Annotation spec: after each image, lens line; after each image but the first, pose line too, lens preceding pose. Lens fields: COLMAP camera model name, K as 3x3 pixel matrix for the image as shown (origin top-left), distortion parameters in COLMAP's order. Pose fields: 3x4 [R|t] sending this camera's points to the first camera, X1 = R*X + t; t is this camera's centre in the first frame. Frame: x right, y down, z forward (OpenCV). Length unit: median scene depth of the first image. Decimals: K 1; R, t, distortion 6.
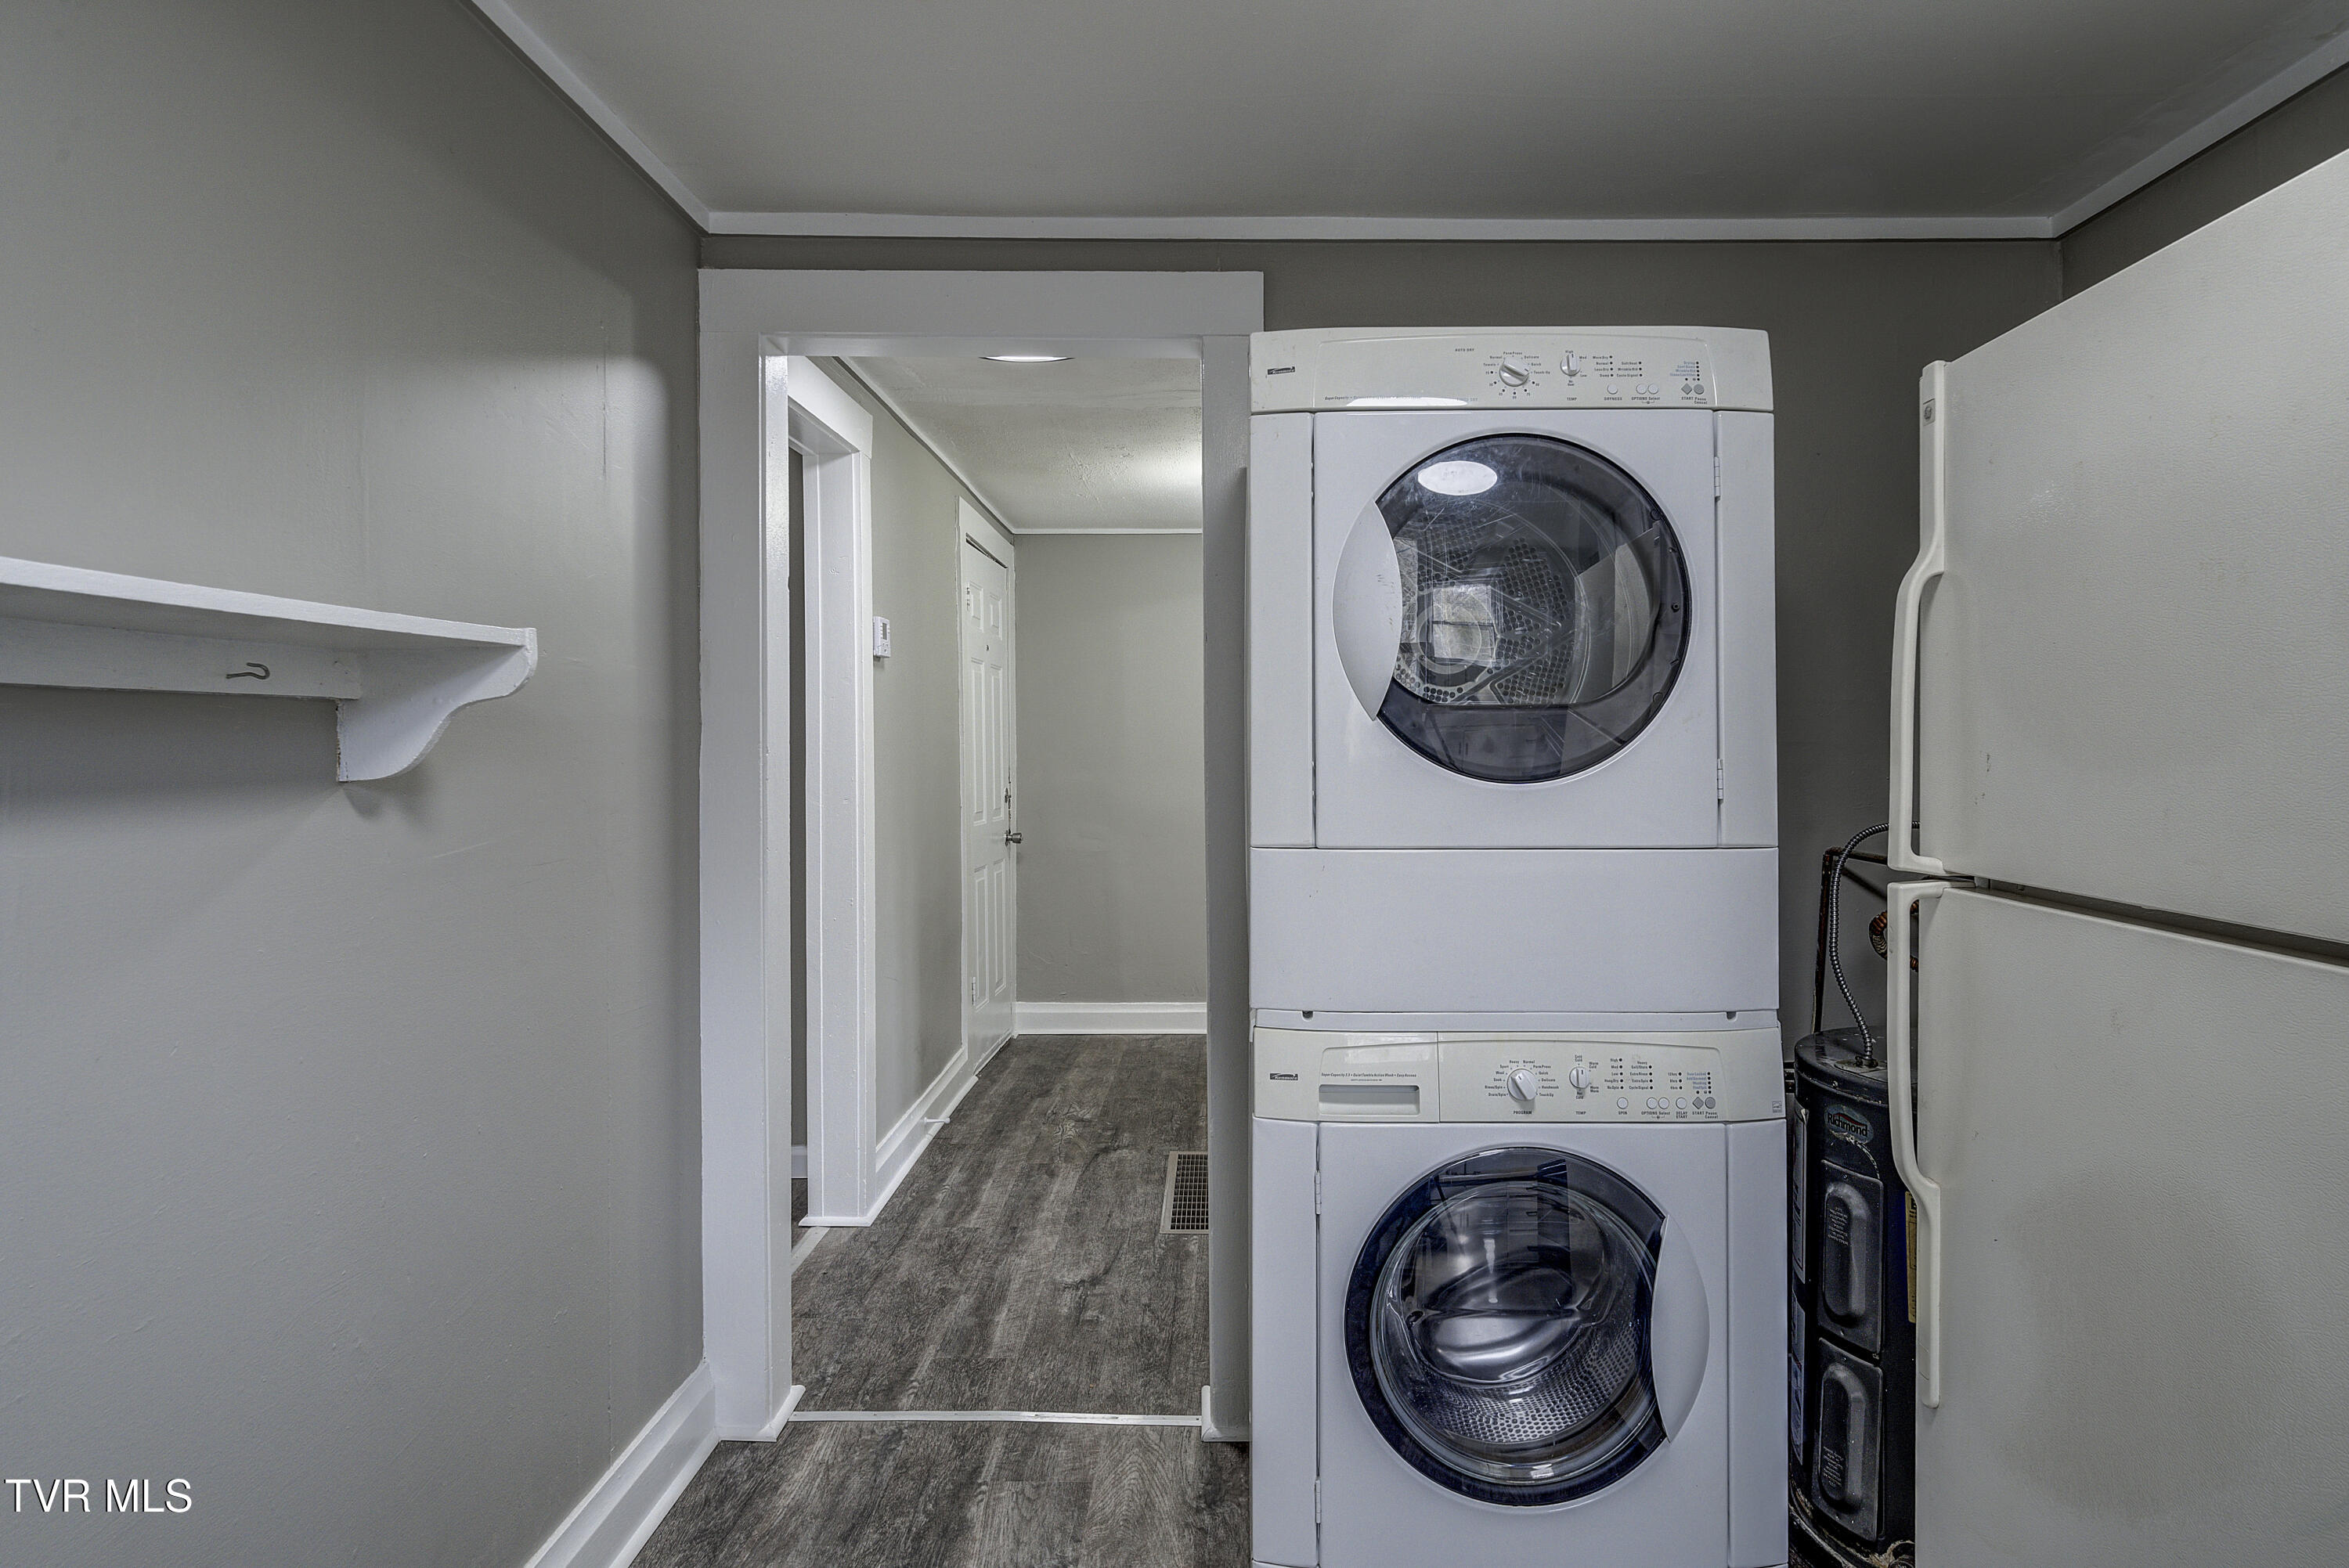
lens RADIAL K [[1402.7, 0, 1192.2], [0, 1402.7, 767.3], [0, 0, 1]] dist [0.004370, -0.002130]
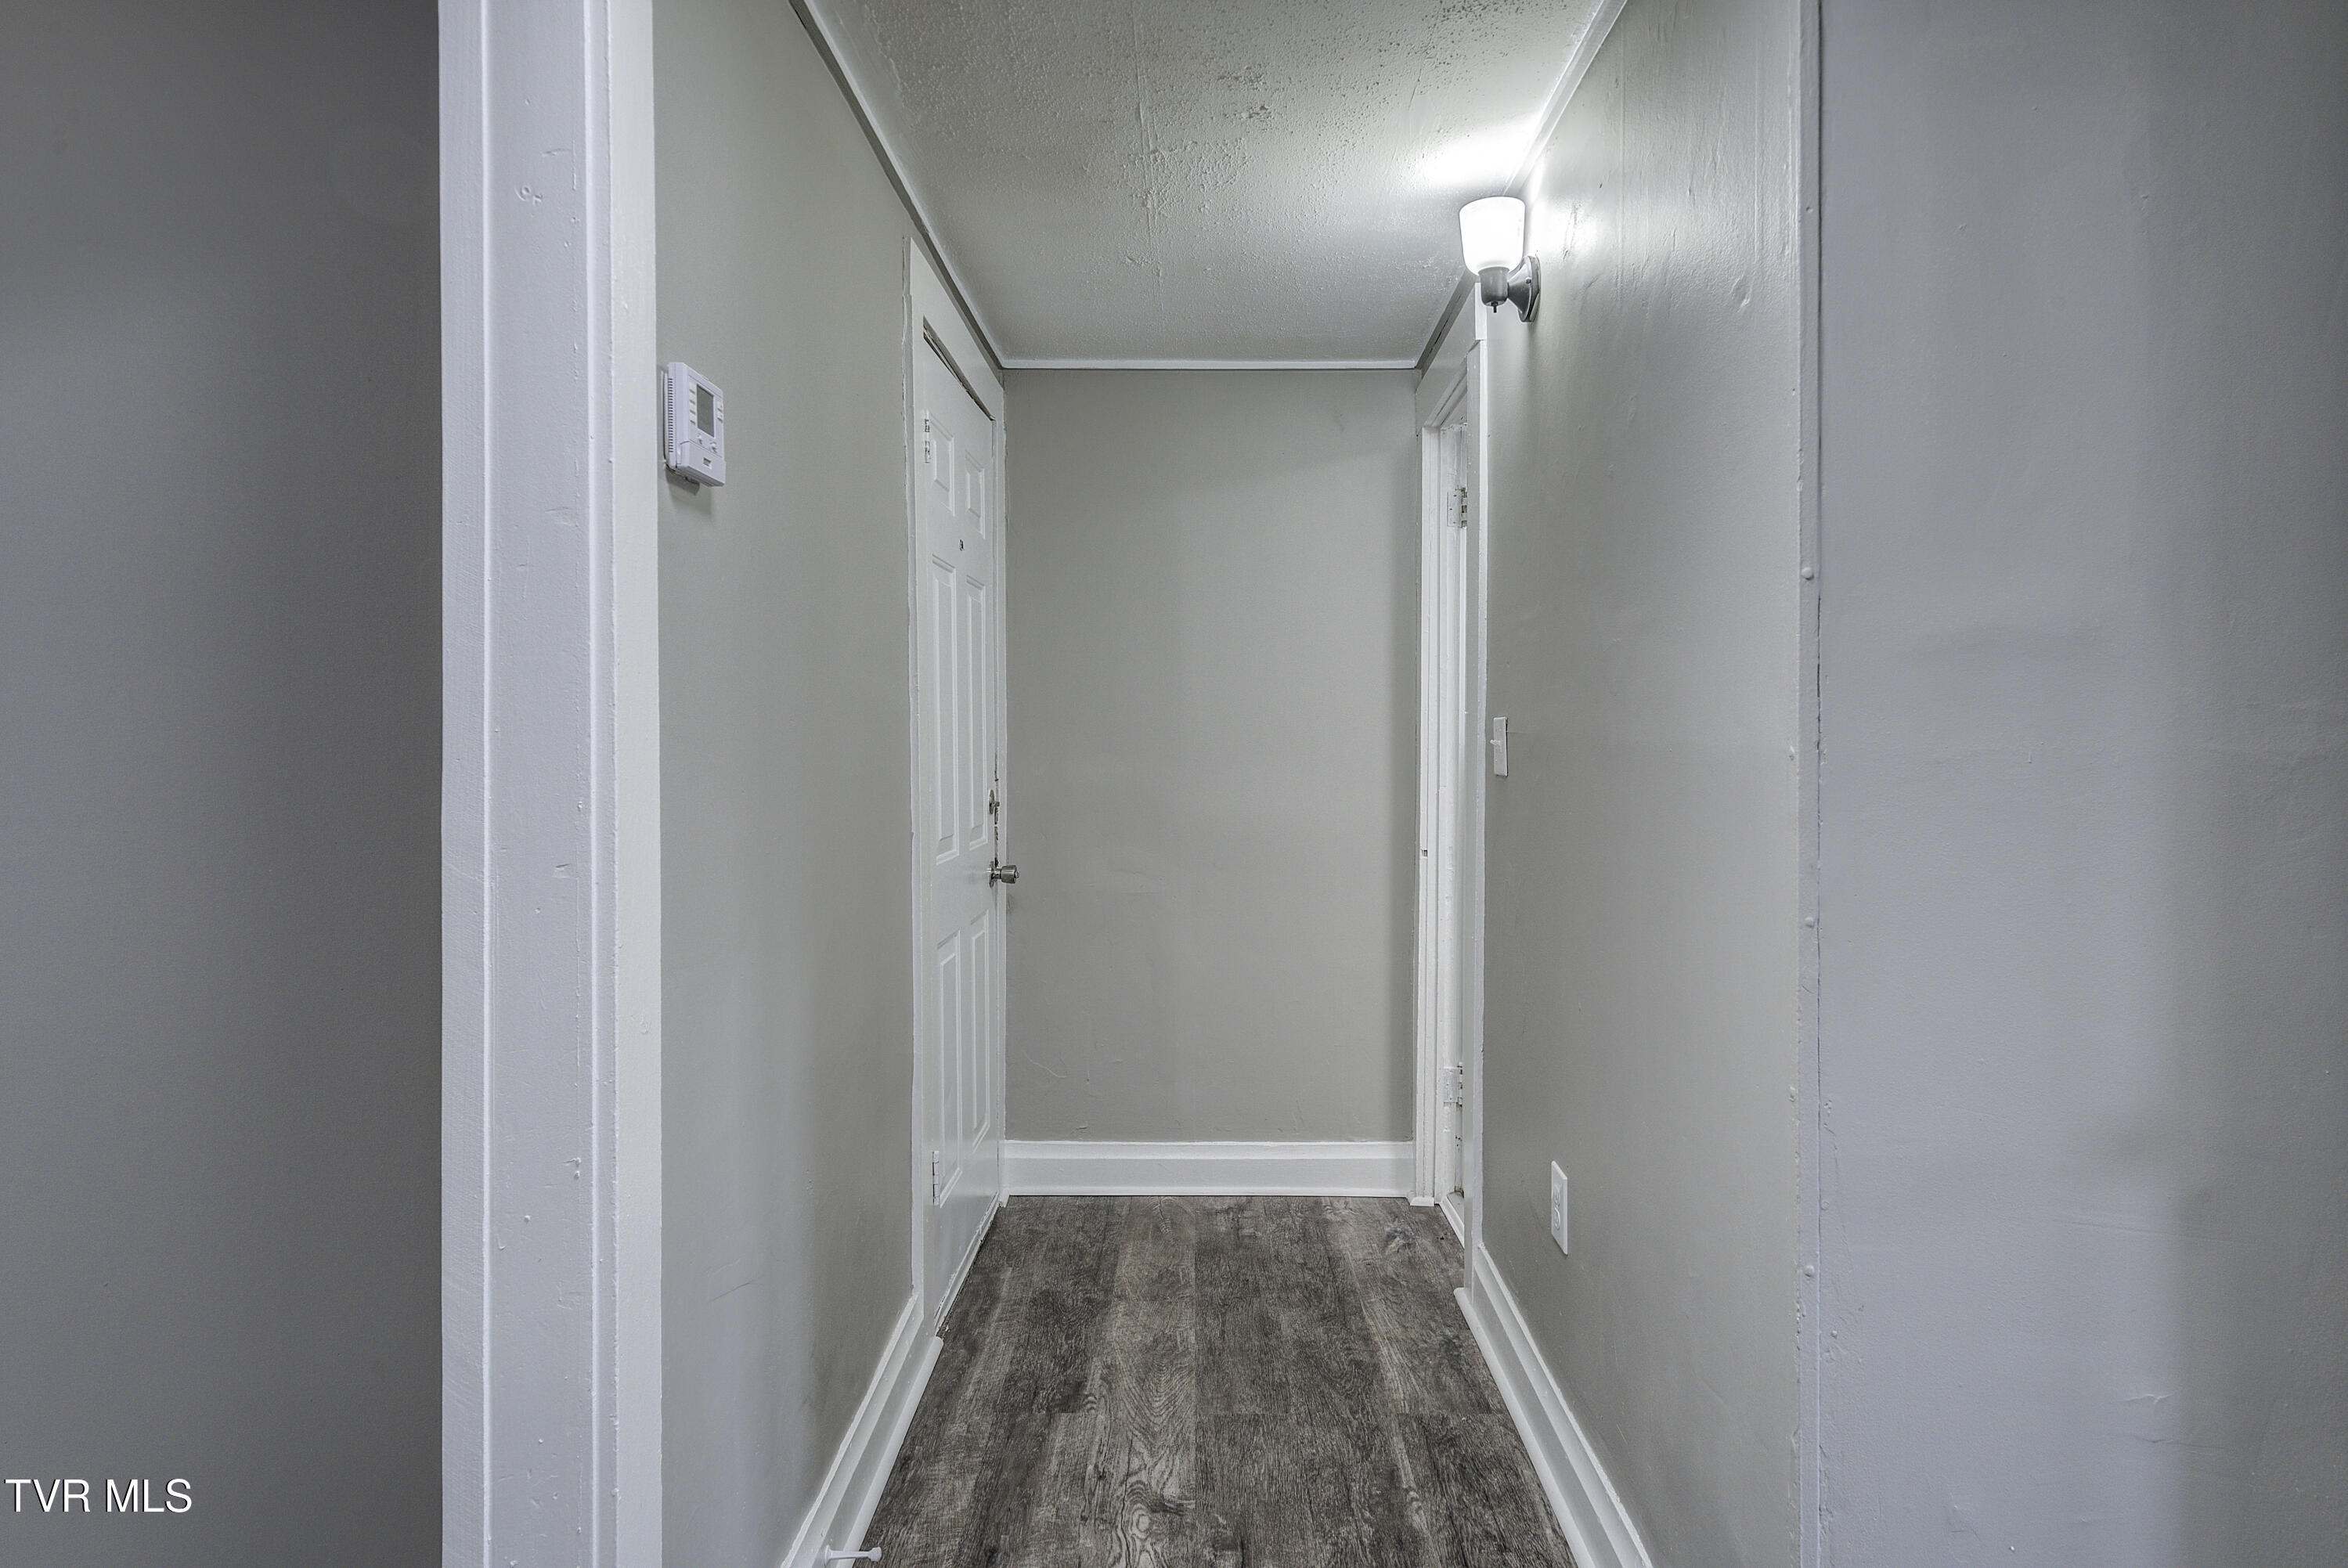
lens RADIAL K [[1402.2, 0, 1165.3], [0, 1402.2, 770.4], [0, 0, 1]] dist [0.004370, -0.002130]
pose [[0.999954, 0.005321, 0.008034, -0.066537], [-0.005464, 0.999826, 0.017852, -0.004549], [-0.007938, -0.017895, 0.999808, 0.425222]]
